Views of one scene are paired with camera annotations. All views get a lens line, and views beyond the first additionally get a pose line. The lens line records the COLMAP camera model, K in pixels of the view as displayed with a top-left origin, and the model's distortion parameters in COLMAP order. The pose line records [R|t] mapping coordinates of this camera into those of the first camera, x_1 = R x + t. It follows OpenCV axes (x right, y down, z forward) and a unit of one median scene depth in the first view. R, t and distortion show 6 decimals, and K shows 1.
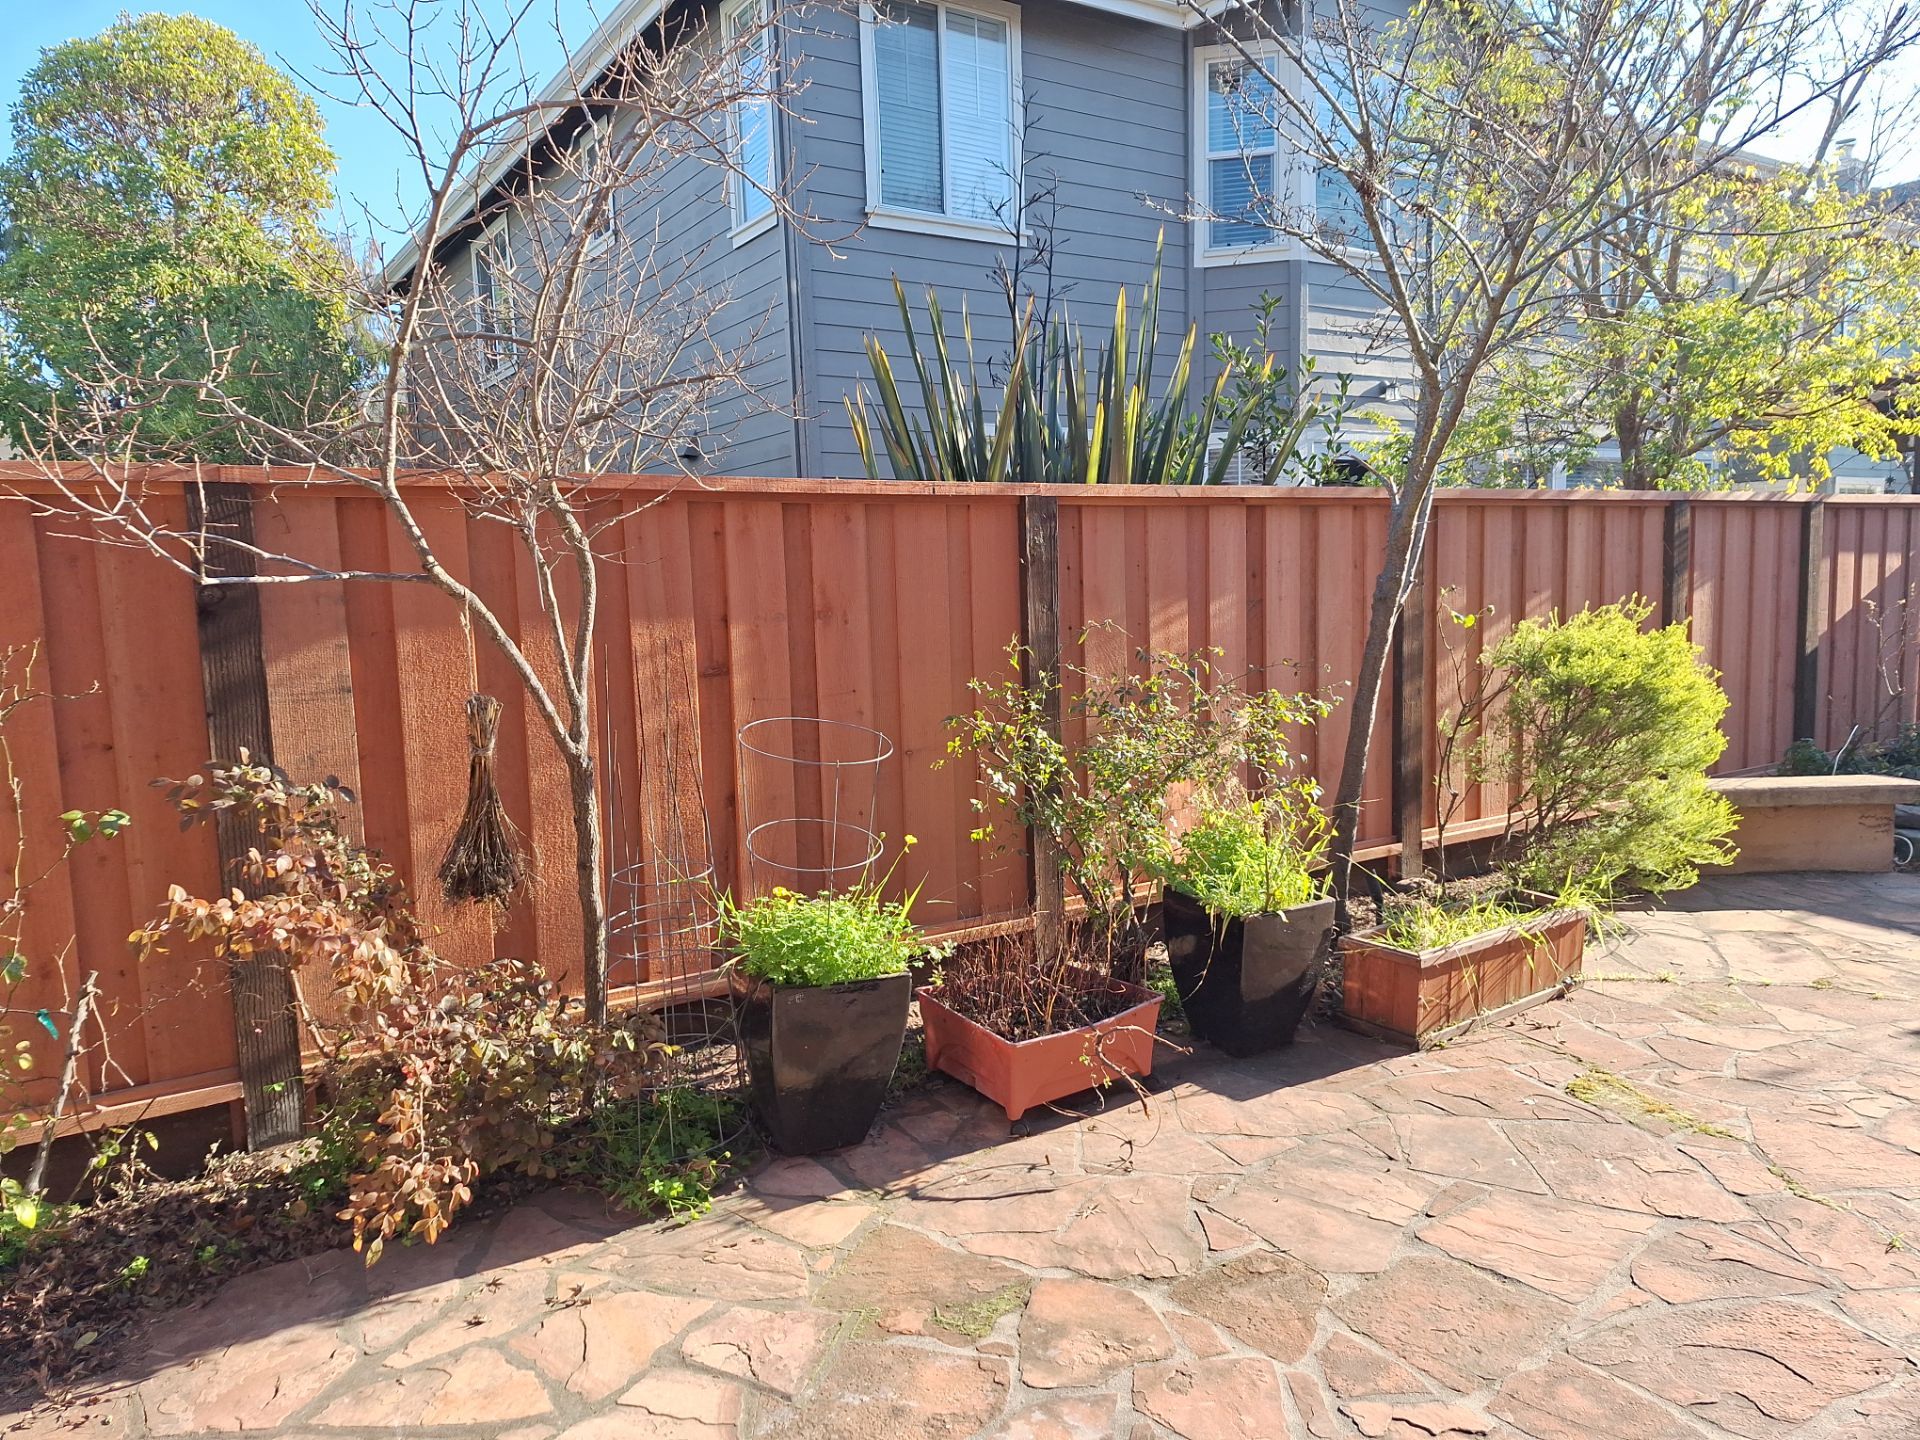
lens RADIAL K [[1334.5, 0, 975.5], [0, 1334.5, 724.4], [0, 0, 1]] dist [0.045769, -0.046815]
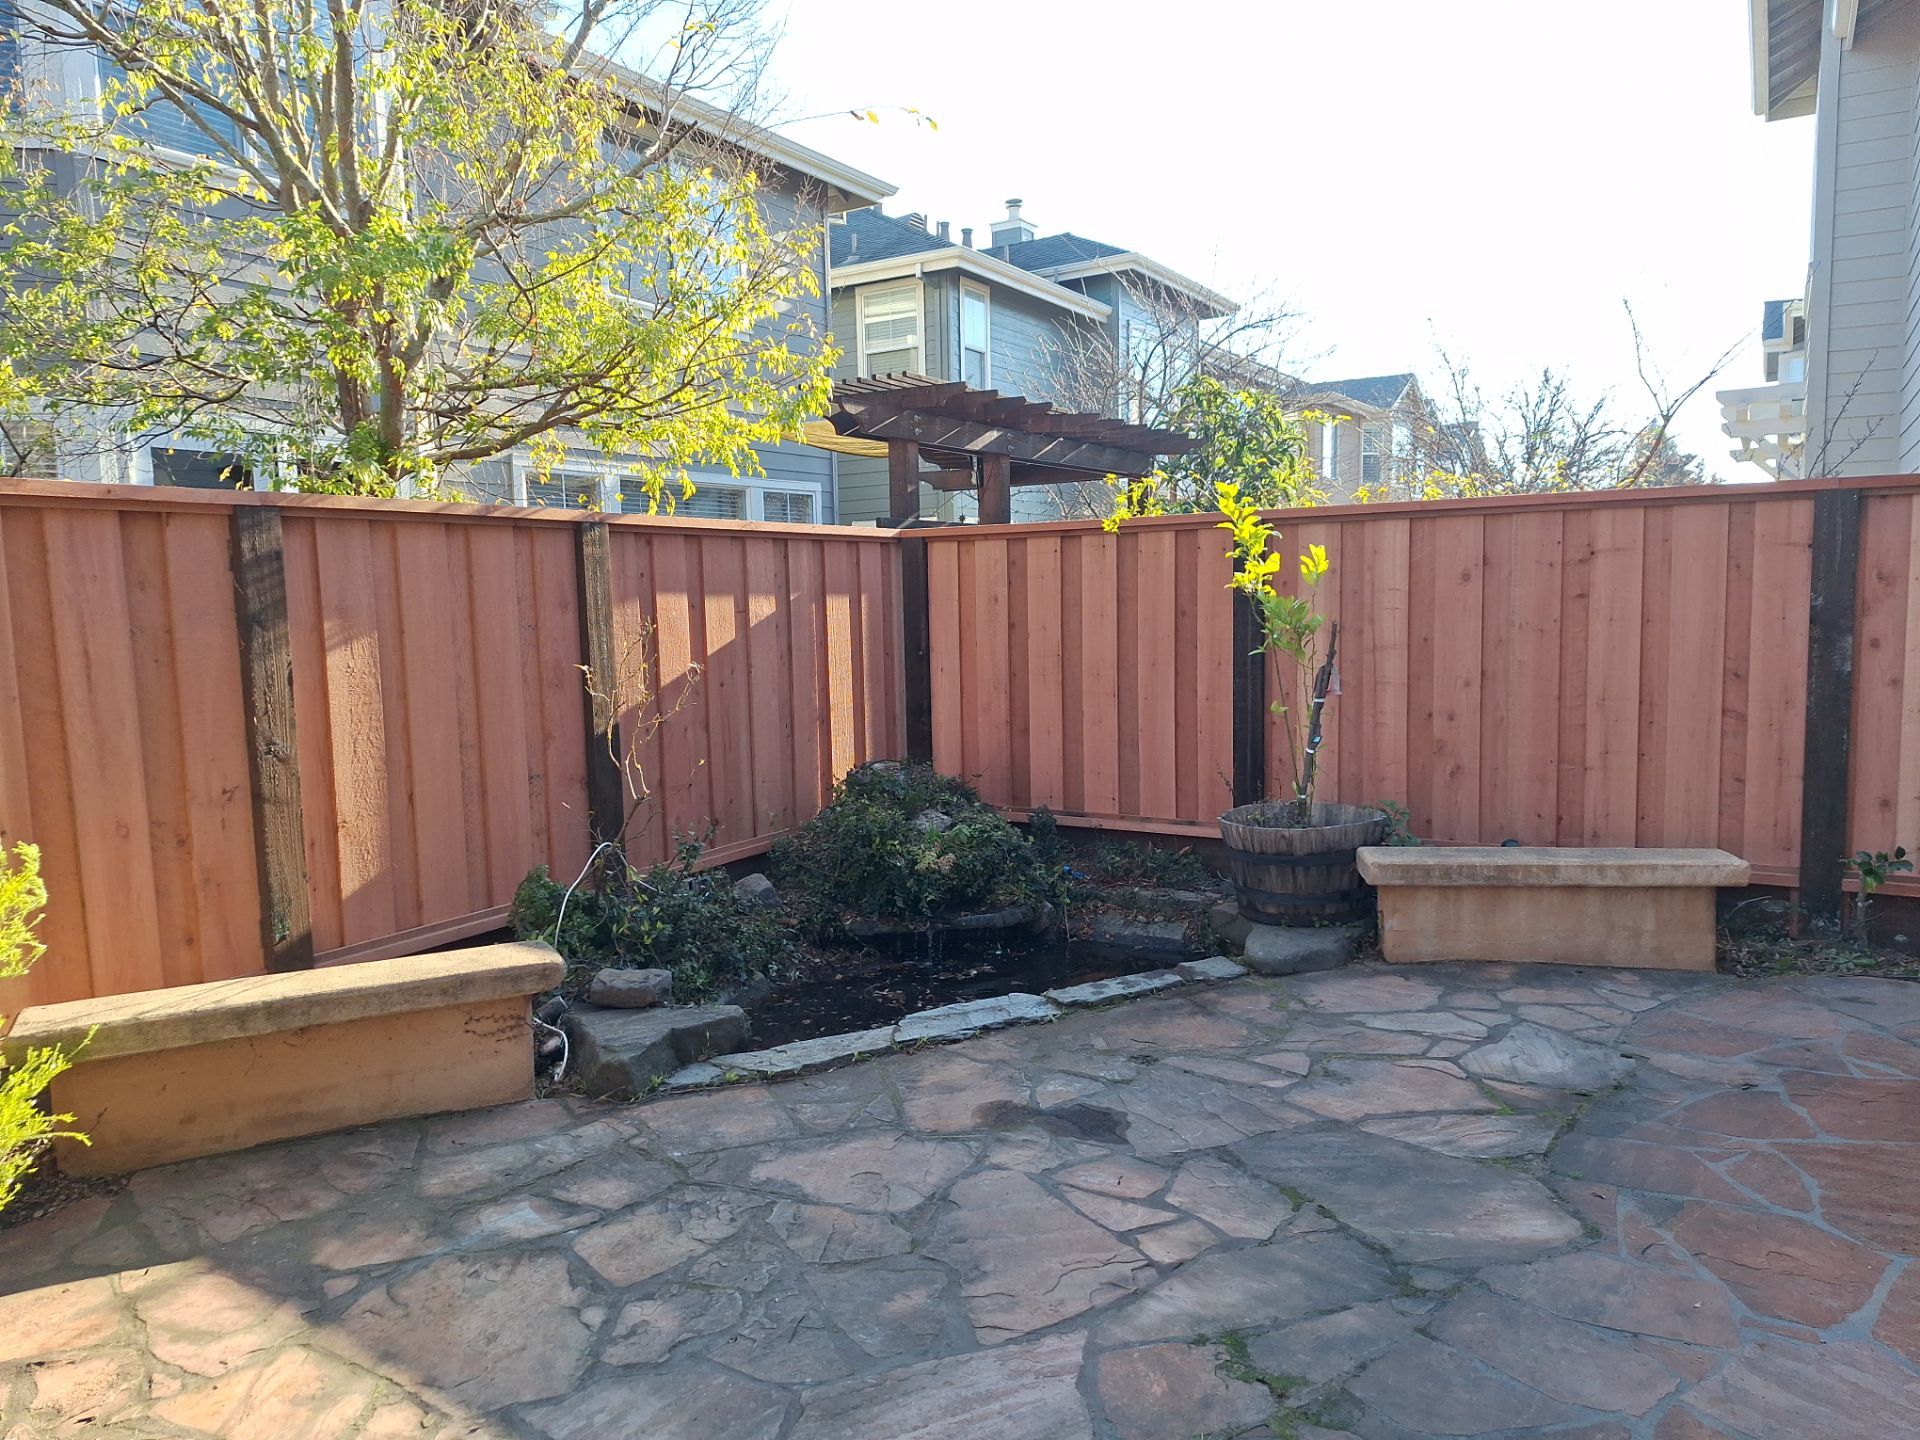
lens RADIAL K [[1334.5, 0, 962.1], [0, 1334.5, 719.3], [0, 0, 1]] dist [0.045769, -0.046815]
pose [[0.902574, -0.034430, 0.429155, 0.777384], [0.046926, 0.998726, -0.018567, -0.061832], [-0.427969, 0.036897, 0.903040, 0.448178]]
